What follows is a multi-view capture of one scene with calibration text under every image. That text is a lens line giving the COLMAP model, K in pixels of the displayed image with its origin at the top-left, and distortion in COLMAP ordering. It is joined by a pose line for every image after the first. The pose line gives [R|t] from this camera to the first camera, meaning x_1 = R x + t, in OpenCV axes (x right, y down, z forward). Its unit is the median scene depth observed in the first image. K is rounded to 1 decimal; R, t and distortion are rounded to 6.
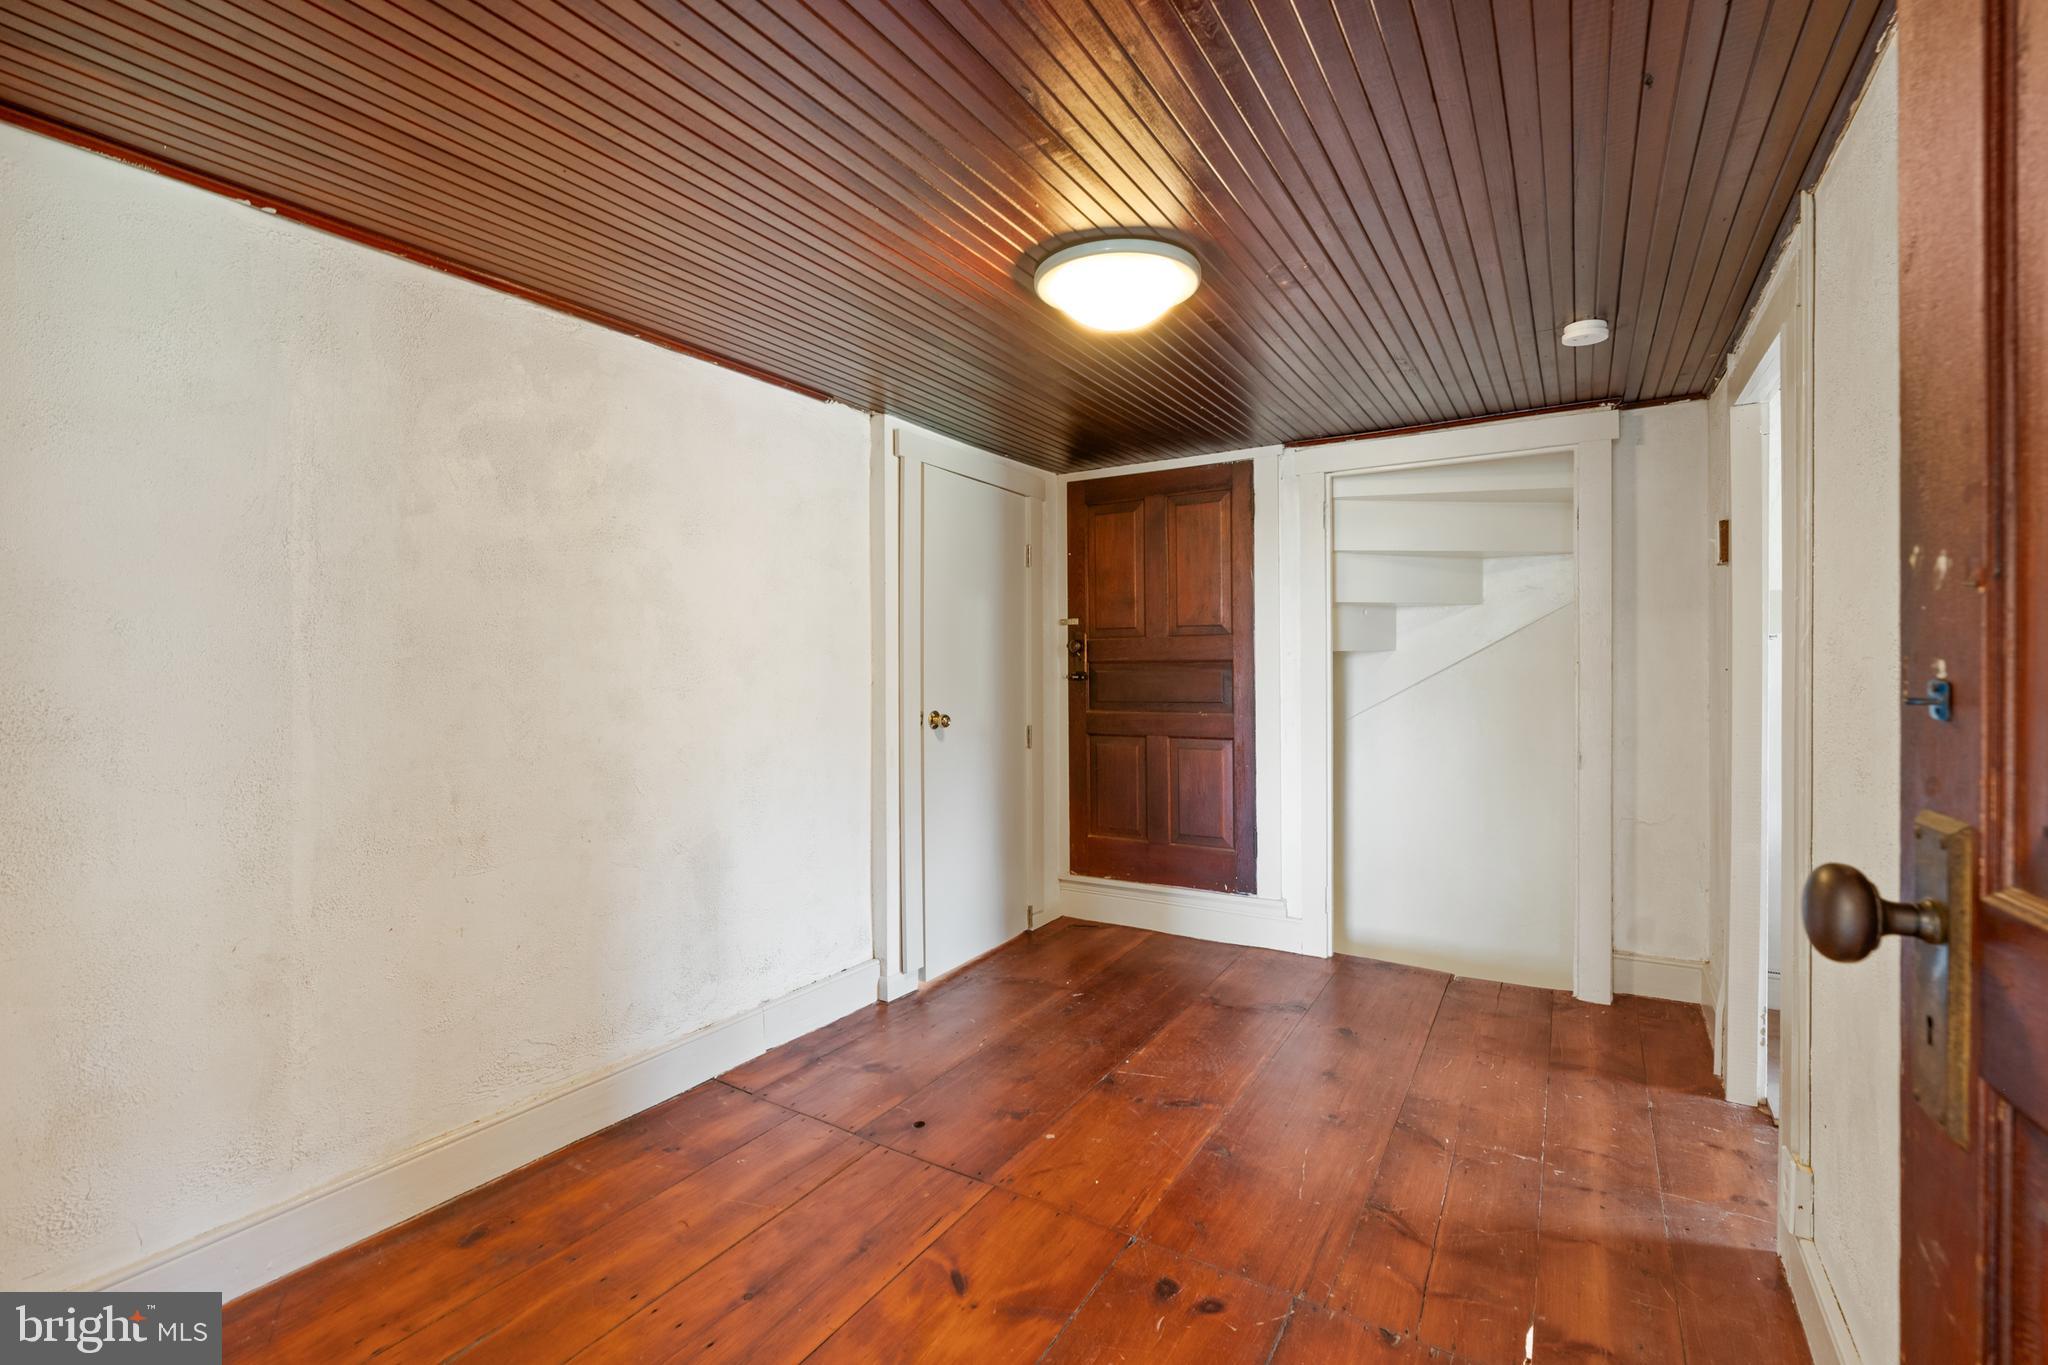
lens RADIAL K [[916.7, 0, 1015.2], [0, 916.7, 686.6], [0, 0, 1]] dist [-0.002796, 0.000181]
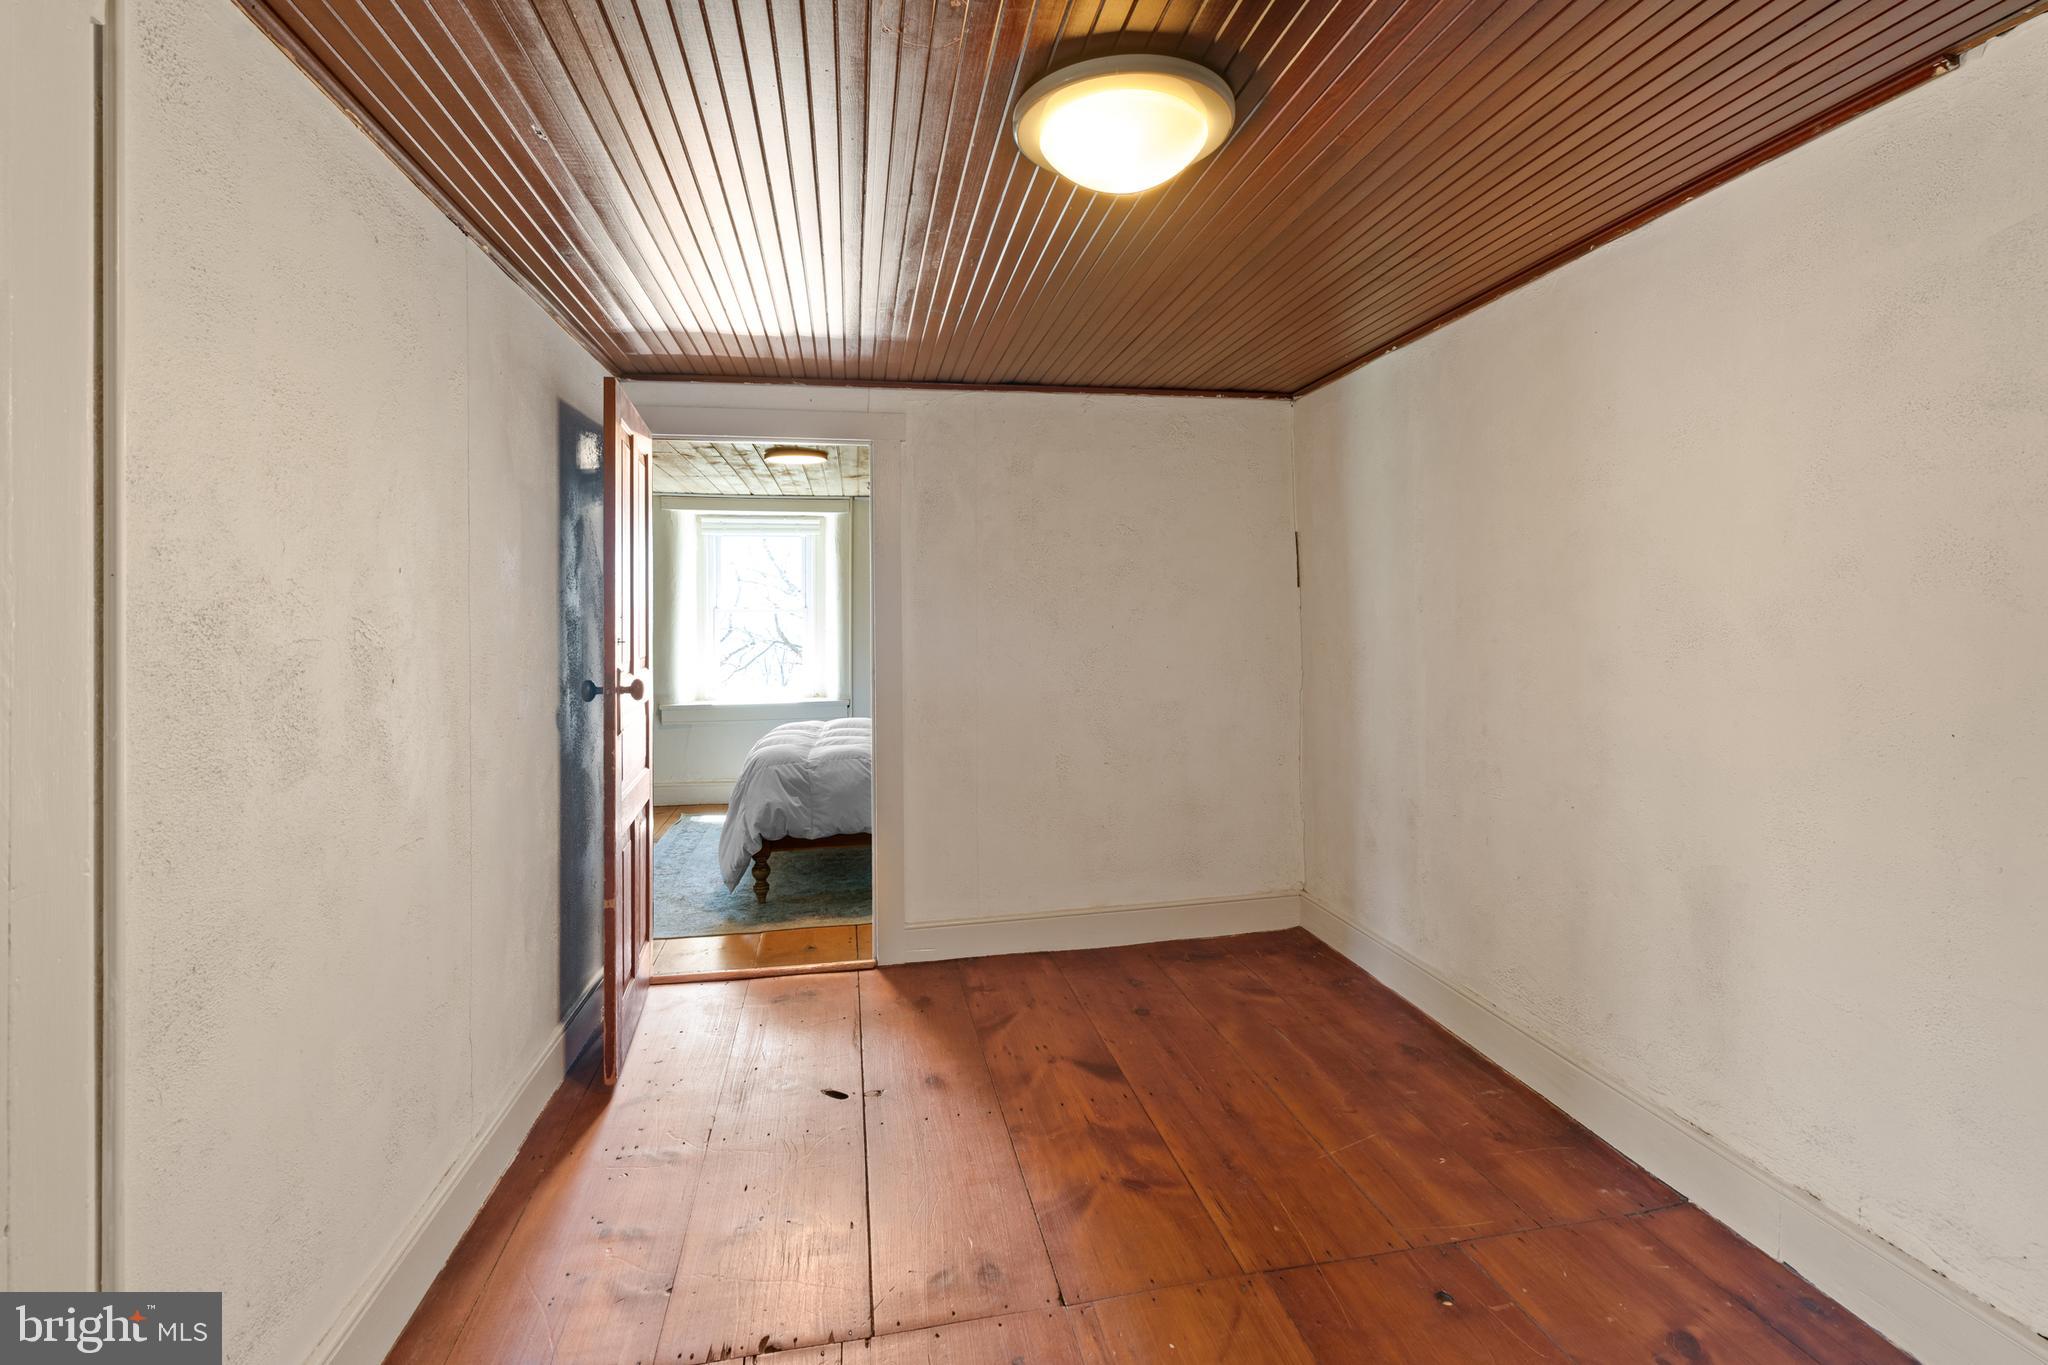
lens RADIAL K [[925.0, 0, 1025.7], [0, 925.0, 623.7], [0, 0, 1]] dist [0.000390, 0.000399]
pose [[-0.738916, 0.008822, -0.673740, 0.654288], [-0.006954, 0.999761, 0.020717, -0.040418], [0.673762, 0.019994, -0.738678, 1.439309]]
